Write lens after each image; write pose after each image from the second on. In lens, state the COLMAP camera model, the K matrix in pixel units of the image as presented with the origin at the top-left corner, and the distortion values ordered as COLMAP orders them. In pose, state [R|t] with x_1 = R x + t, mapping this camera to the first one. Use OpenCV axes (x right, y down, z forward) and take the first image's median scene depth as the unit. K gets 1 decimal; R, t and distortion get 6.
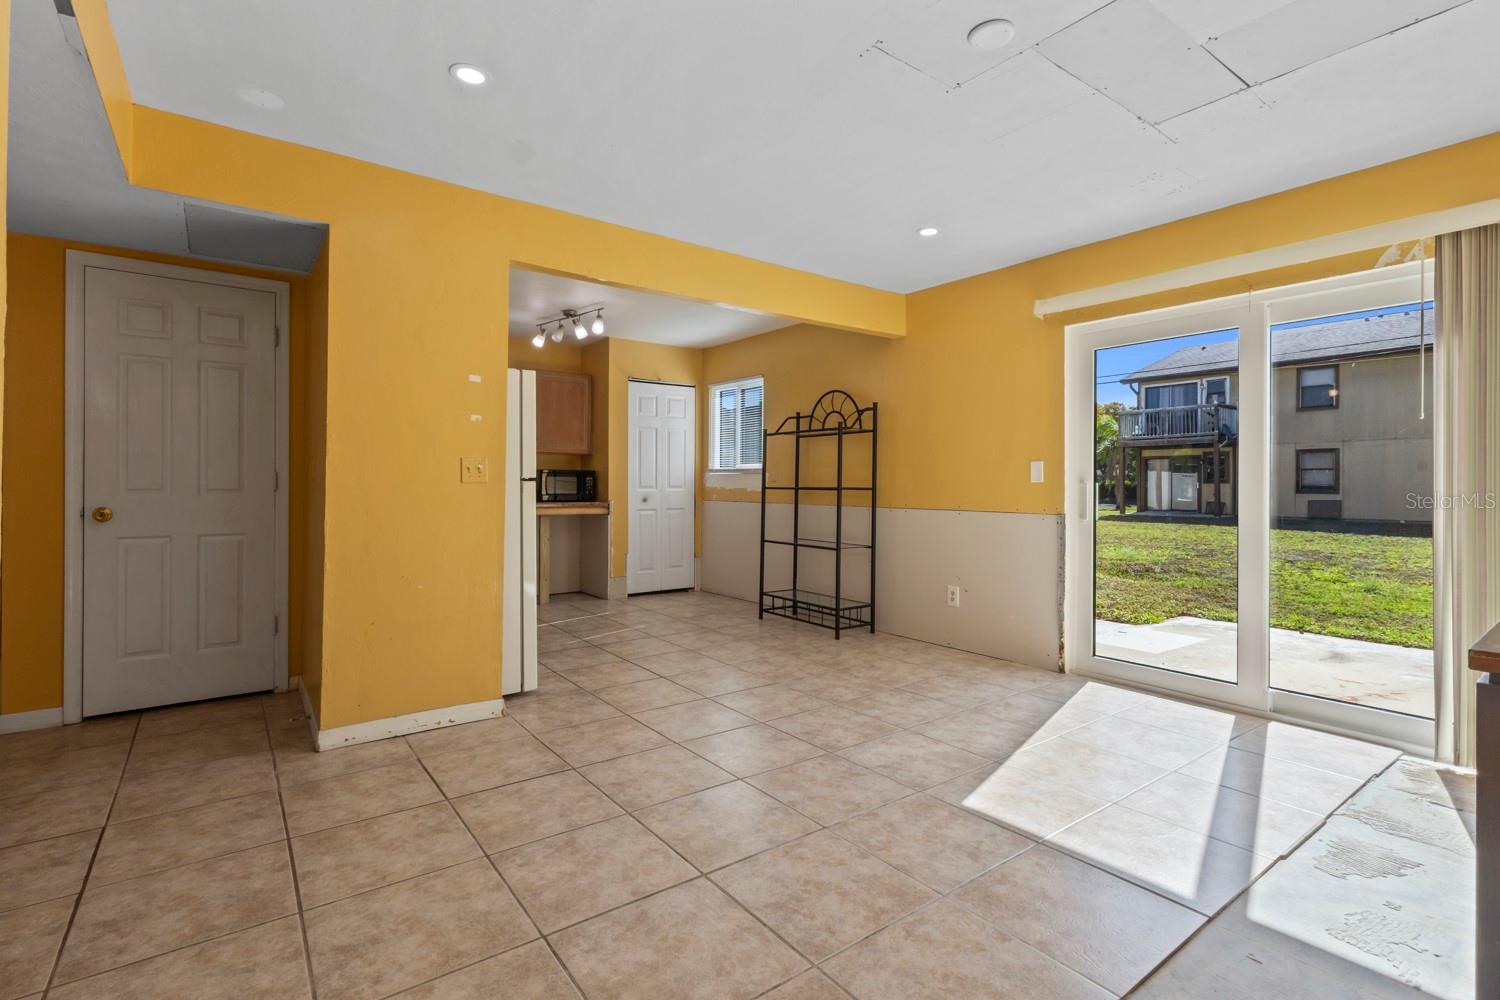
lens RADIAL K [[701.4, 0, 749.2], [0, 701.4, 478.4], [0, 0, 1]] dist [-0.000759, 0.001530]
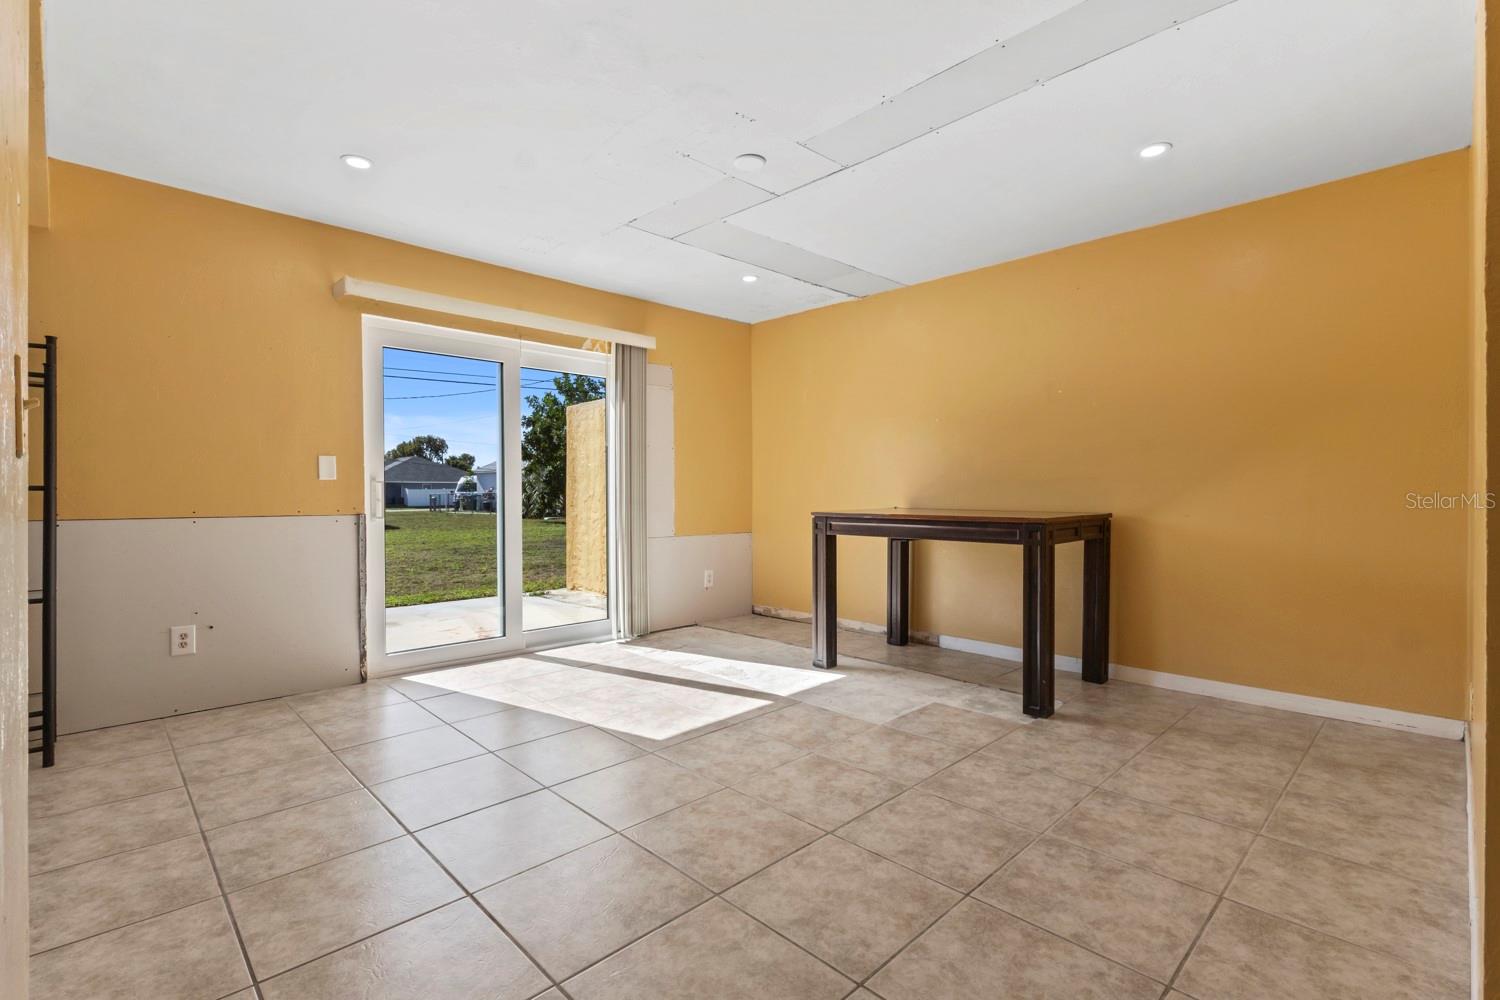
lens RADIAL K [[686.2, 0, 748.7], [0, 686.2, 492.6], [0, 0, 1]] dist [0.000731, 0.000273]
pose [[-0.132546, -0.008155, 0.991143, -0.948094], [-0.009951, 0.999927, 0.006897, 0.019372], [-0.991127, -0.008948, -0.132617, 1.083442]]
